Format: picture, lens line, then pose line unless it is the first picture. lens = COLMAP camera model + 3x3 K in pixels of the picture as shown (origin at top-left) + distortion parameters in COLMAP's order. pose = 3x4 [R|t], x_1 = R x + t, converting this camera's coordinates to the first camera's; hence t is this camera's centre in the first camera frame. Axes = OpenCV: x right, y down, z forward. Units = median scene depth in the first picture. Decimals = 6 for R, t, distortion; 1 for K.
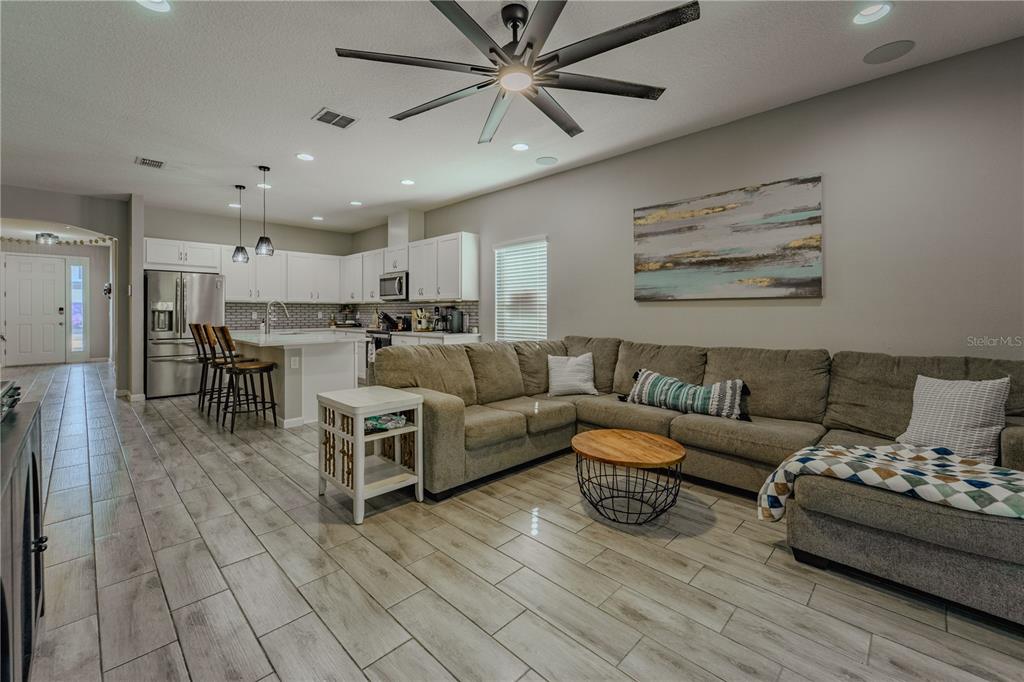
lens RADIAL K [[416.7, 0, 483.8], [0, 416.7, 314.9], [0, 0, 1]] dist [0.006954, -0.000855]
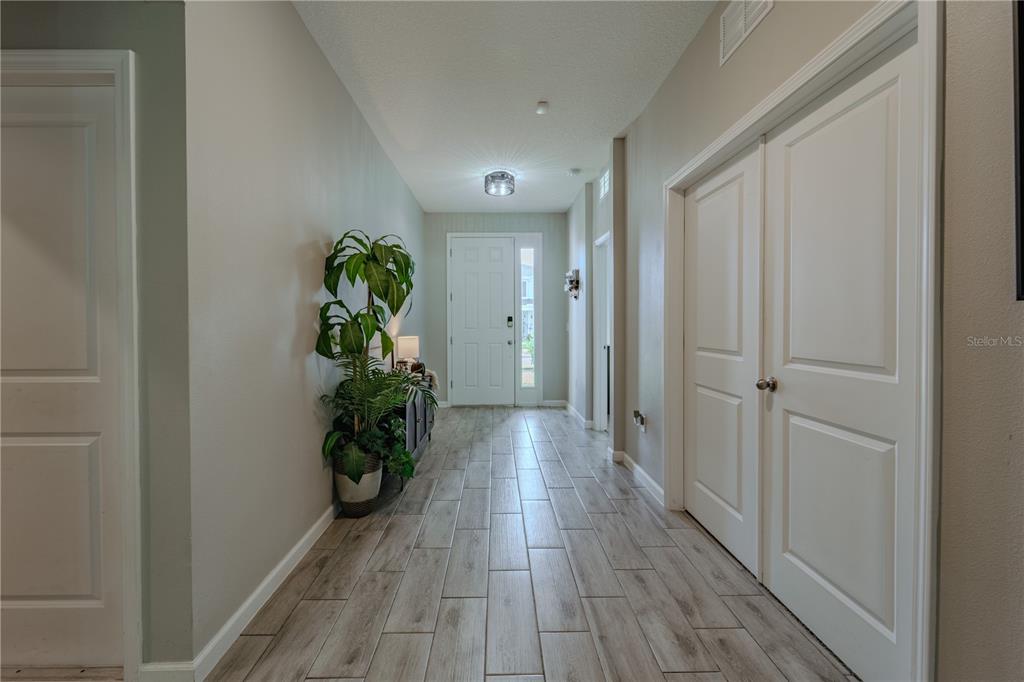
lens RADIAL K [[416.7, 0, 504.1], [0, 416.7, 323.5], [0, 0, 1]] dist [0.006954, -0.000855]
pose [[0.729605, -0.001809, -0.683866, -0.929675], [0.002442, 0.999997, -0.000040, -0.011520], [0.683864, -0.001641, 0.729607, 0.852154]]
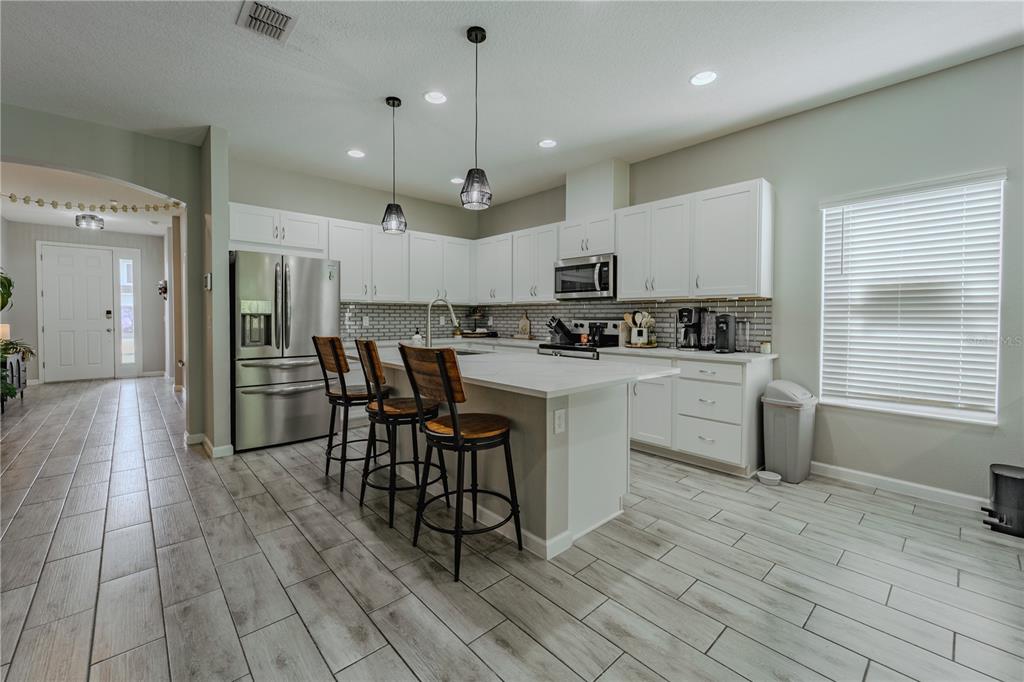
lens RADIAL K [[416.7, 0, 496.3], [0, 416.7, 327.5], [0, 0, 1]] dist [0.006954, -0.000855]
pose [[0.998879, 0.003450, -0.047214, -0.336661], [-0.002579, 0.999825, 0.018512, -0.002243], [0.047269, -0.018370, 0.998713, 0.343691]]
